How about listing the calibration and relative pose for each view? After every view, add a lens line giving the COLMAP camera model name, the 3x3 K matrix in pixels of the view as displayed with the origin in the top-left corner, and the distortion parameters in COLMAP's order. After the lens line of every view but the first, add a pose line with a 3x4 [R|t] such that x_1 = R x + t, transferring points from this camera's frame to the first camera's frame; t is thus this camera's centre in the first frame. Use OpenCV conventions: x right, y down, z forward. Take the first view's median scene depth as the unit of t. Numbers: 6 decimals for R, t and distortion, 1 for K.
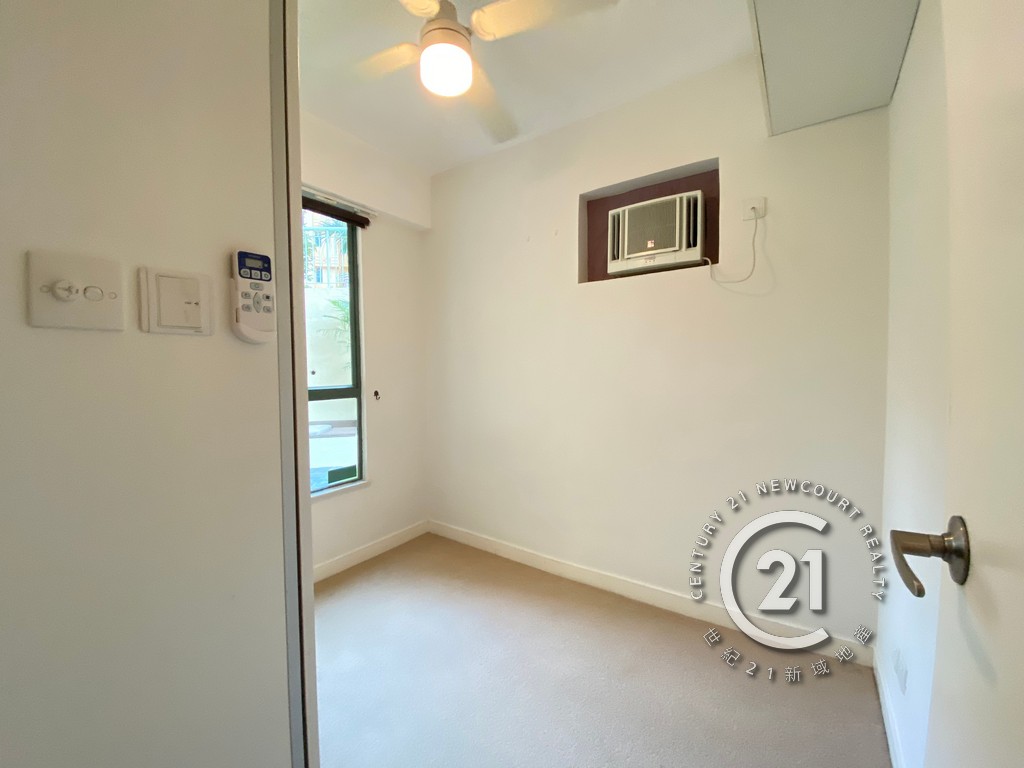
lens RADIAL K [[413.6, 0, 512.0], [0, 413.6, 384.0], [0, 0, 1]] dist [-0.000997, -0.000079]
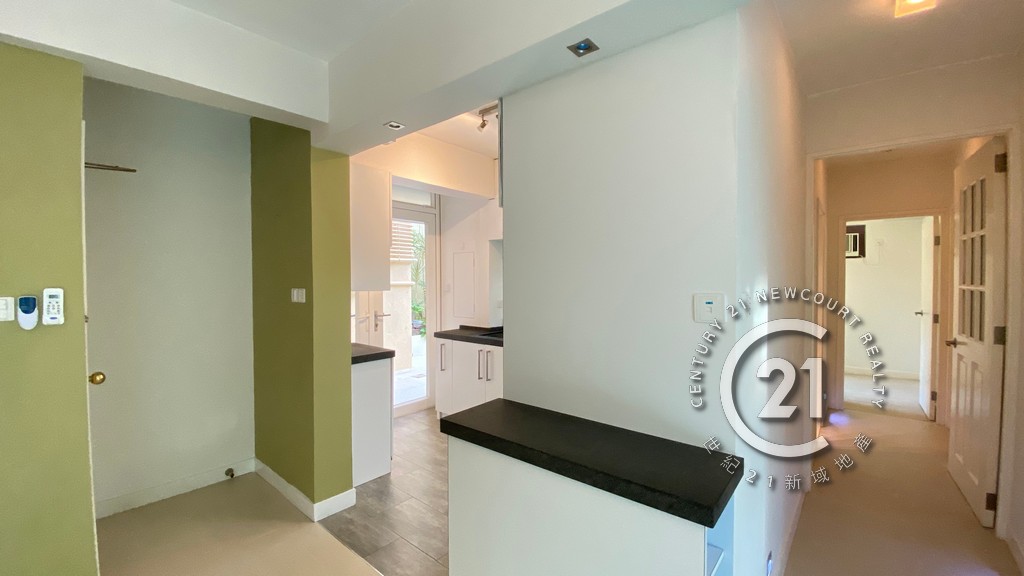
lens RADIAL K [[414.8, 0, 508.0], [0, 414.8, 281.9], [0, 0, 1]] dist [0.057095, -0.039217]
pose [[0.996617, 0.005682, -0.081987, -1.879036], [-0.008275, 0.999475, -0.031332, 0.016663], [0.081766, 0.031905, 0.996141, -2.338801]]
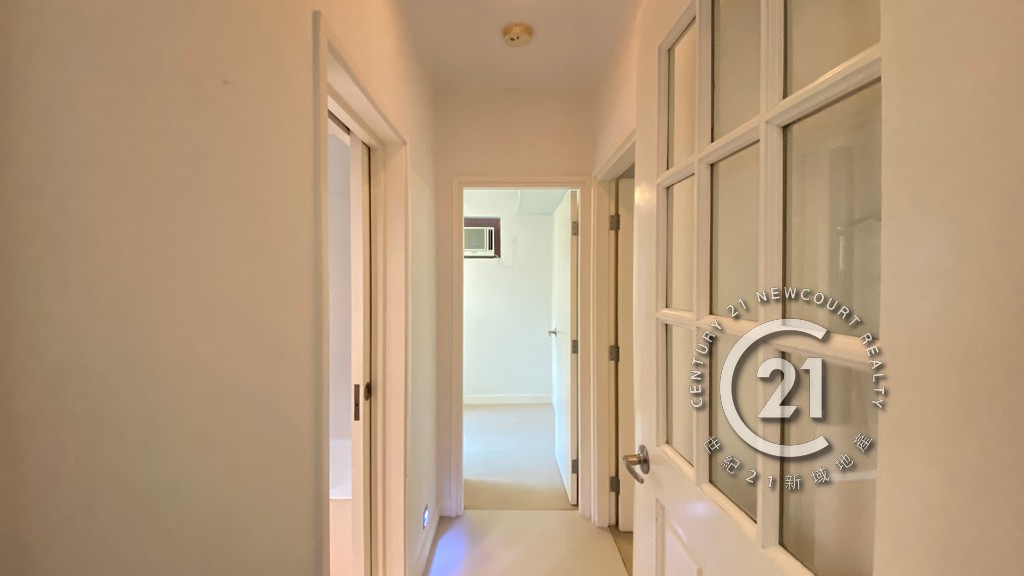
lens RADIAL K [[414.8, 0, 508.0], [0, 414.8, 281.9], [0, 0, 1]] dist [0.057095, -0.039217]
pose [[0.822171, 0.002449, 0.569235, -0.878543], [0.021672, 0.999131, -0.035601, -0.051907], [-0.568827, 0.041606, 0.821404, -1.065647]]
